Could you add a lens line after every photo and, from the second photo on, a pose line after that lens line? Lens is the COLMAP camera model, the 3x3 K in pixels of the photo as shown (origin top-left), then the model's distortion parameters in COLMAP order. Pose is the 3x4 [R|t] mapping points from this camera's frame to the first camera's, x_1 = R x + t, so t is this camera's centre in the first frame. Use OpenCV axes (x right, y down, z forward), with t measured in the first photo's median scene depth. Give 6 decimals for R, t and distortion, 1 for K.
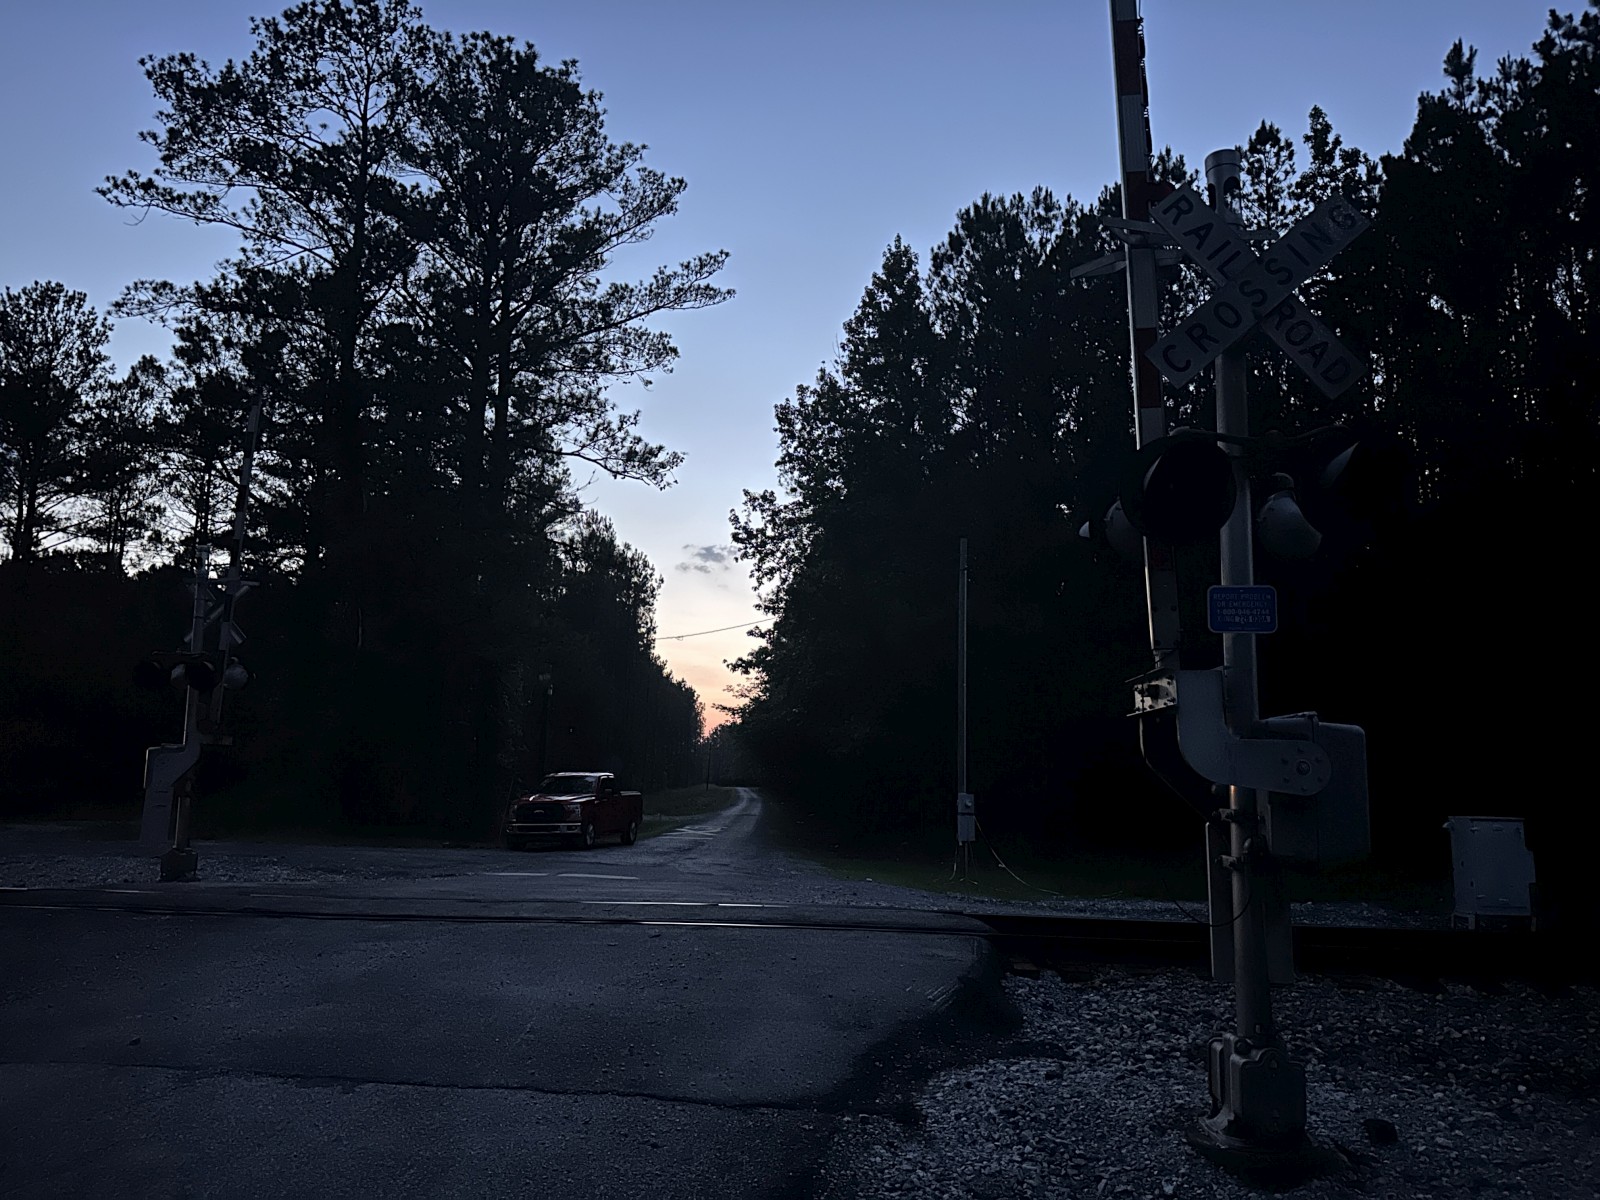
lens RADIAL K [[1130.3, 0, 800.0], [0, 1130.3, 600.0], [0, 0, 1]] dist [0.002100, -0.009356]
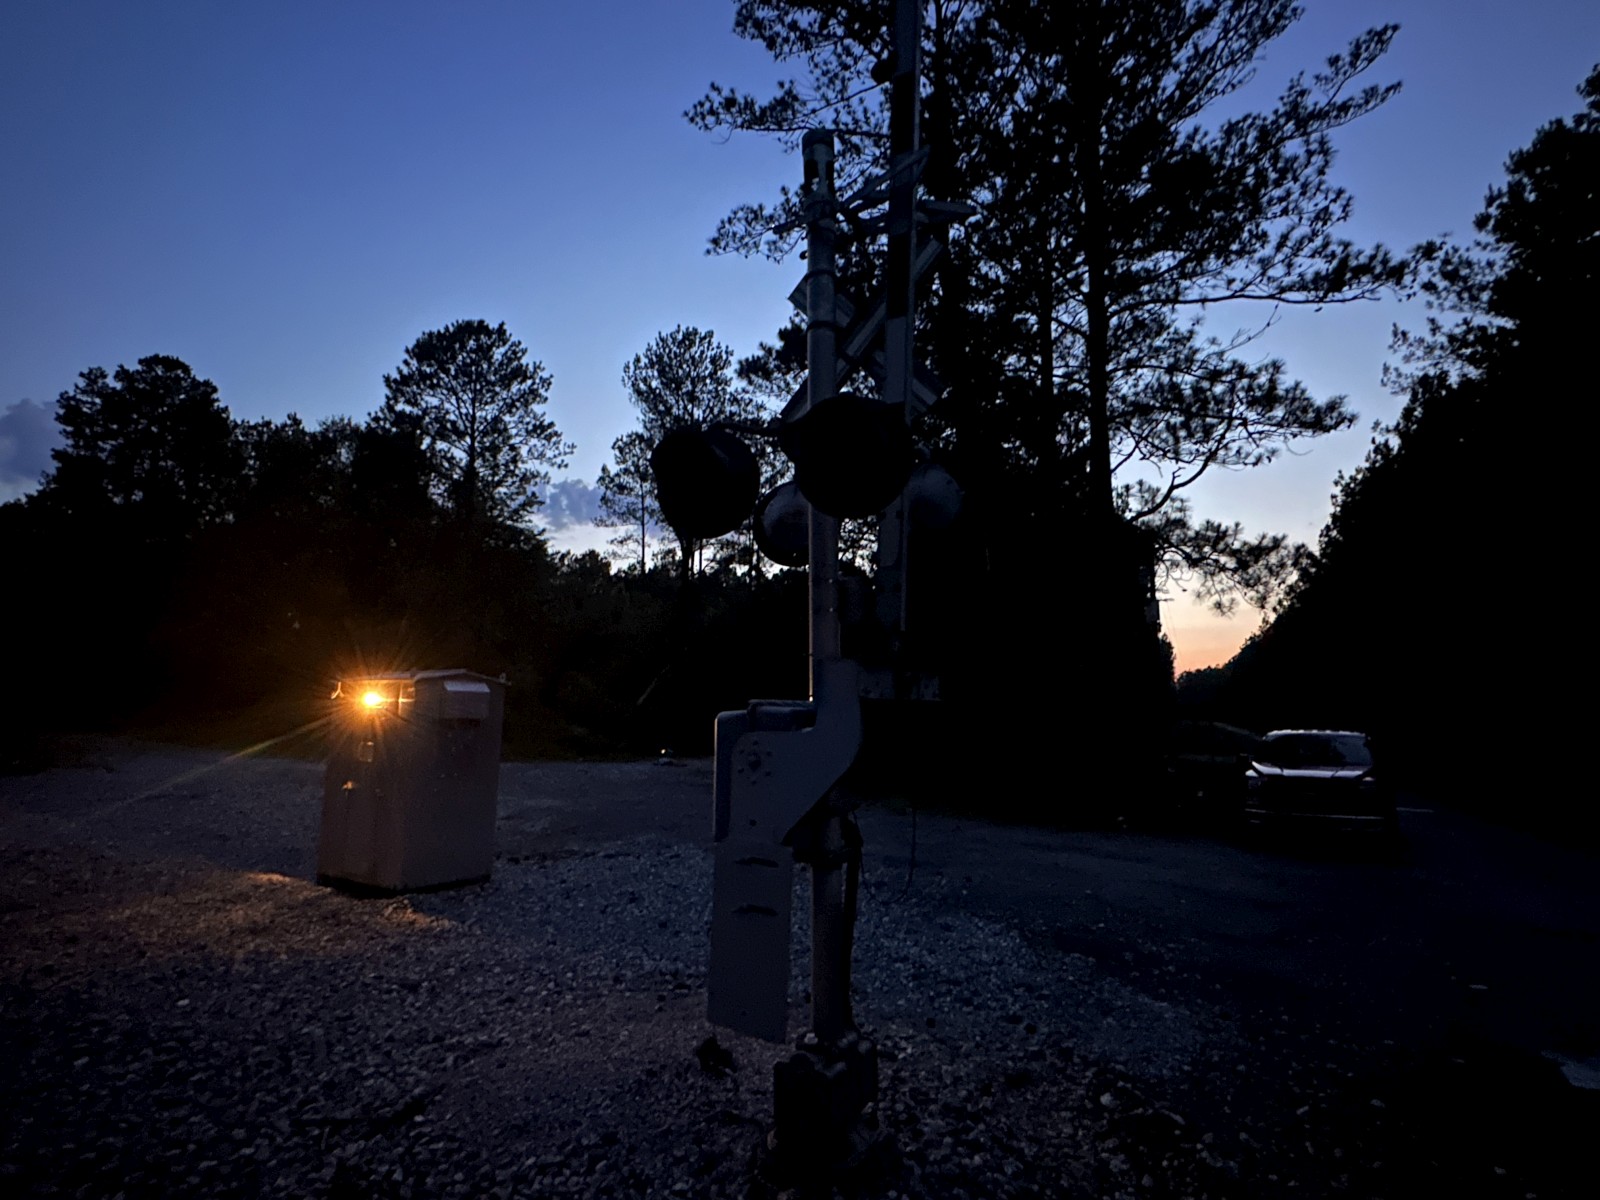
lens RADIAL K [[787.5, 0, 800.0], [0, 787.5, 600.0], [0, 0, 1]] dist [-0.001771, -0.000709]
pose [[0.873671, -0.068419, -0.481682, -0.234340], [0.075655, 0.997124, -0.004410, 0.053156], [0.480599, -0.032589, 0.876335, 0.429534]]
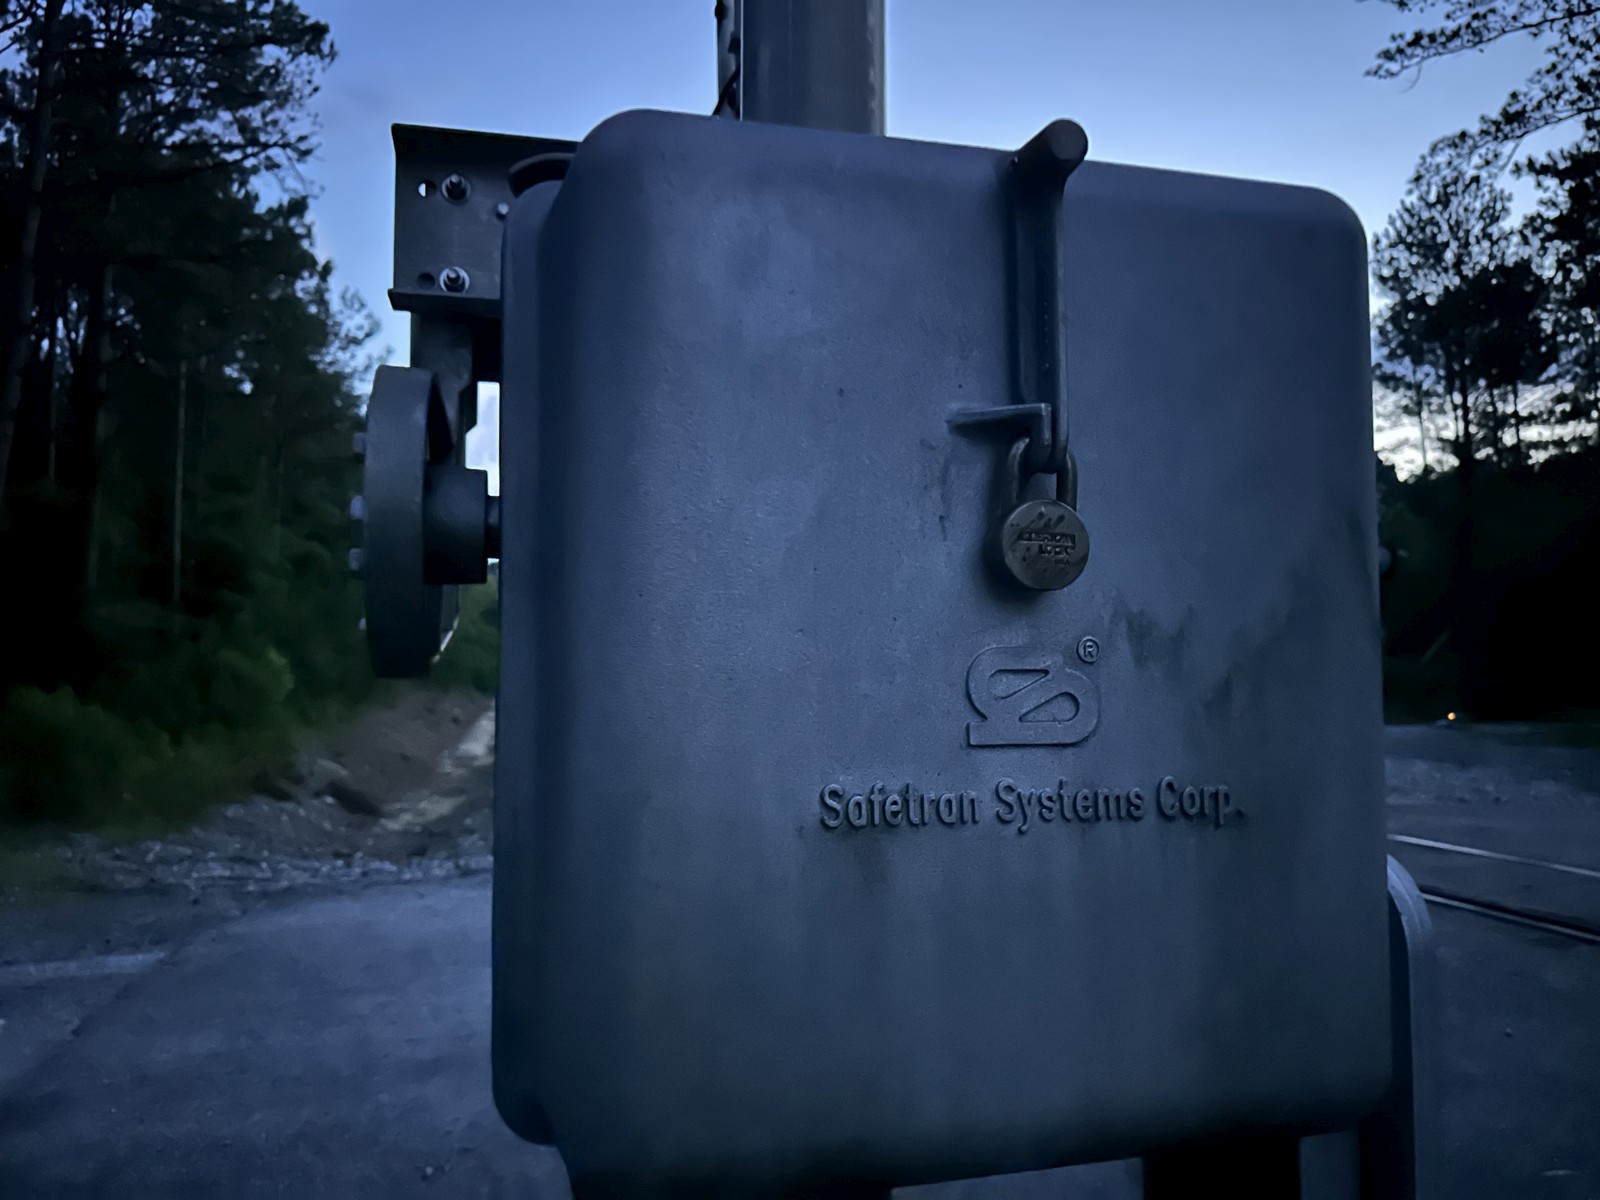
lens RADIAL K [[1130.3, 0, 800.0], [0, 1130.3, 600.0], [0, 0, 1]] dist [0.002100, -0.009356]
pose [[0.308897, -0.073736, -0.948233, 0.102002], [0.156646, 0.987319, -0.025747, 0.027623], [0.938107, -0.140583, 0.316531, 0.170113]]
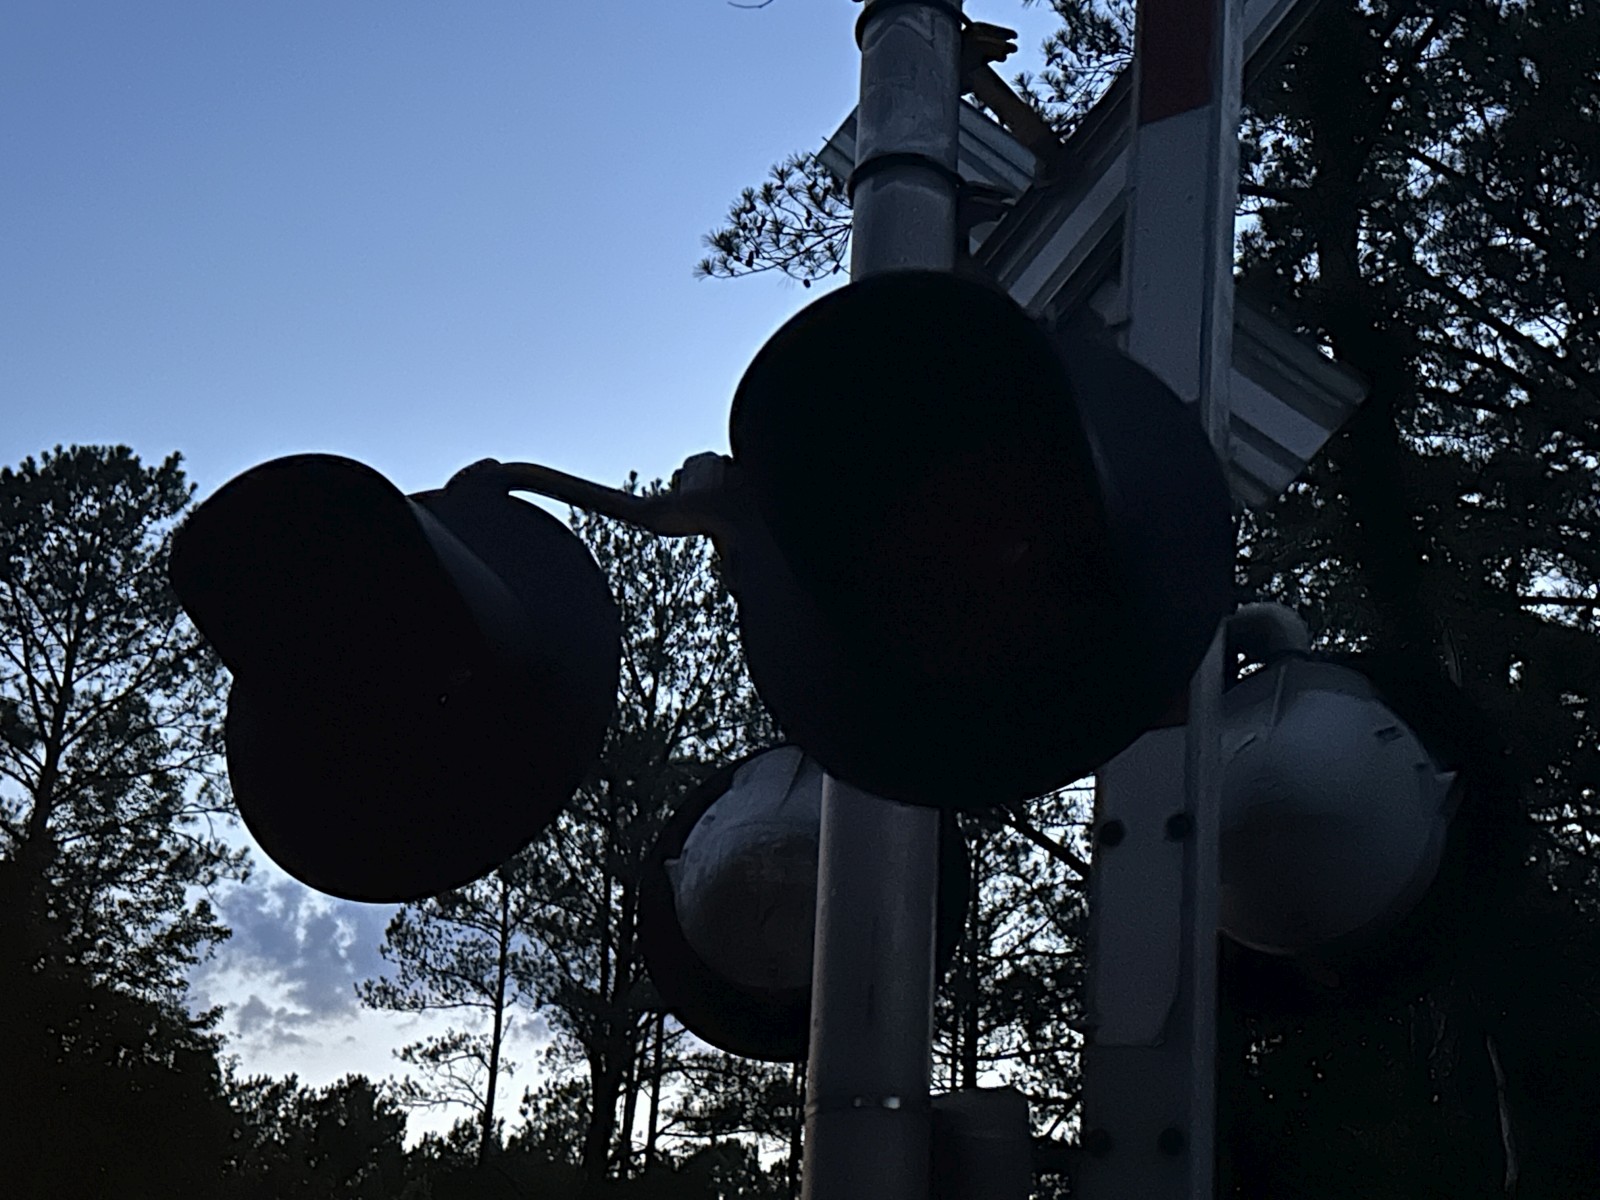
lens RADIAL K [[2169.3, 0, 800.0], [0, 2169.3, 600.0], [0, 0, 1]] dist [0.107051, 0.016363]
pose [[0.844626, -0.177444, -0.505094, -0.246128], [0.026024, 0.955966, -0.292321, 0.055344], [0.534724, 0.233757, 0.812052, 0.463020]]
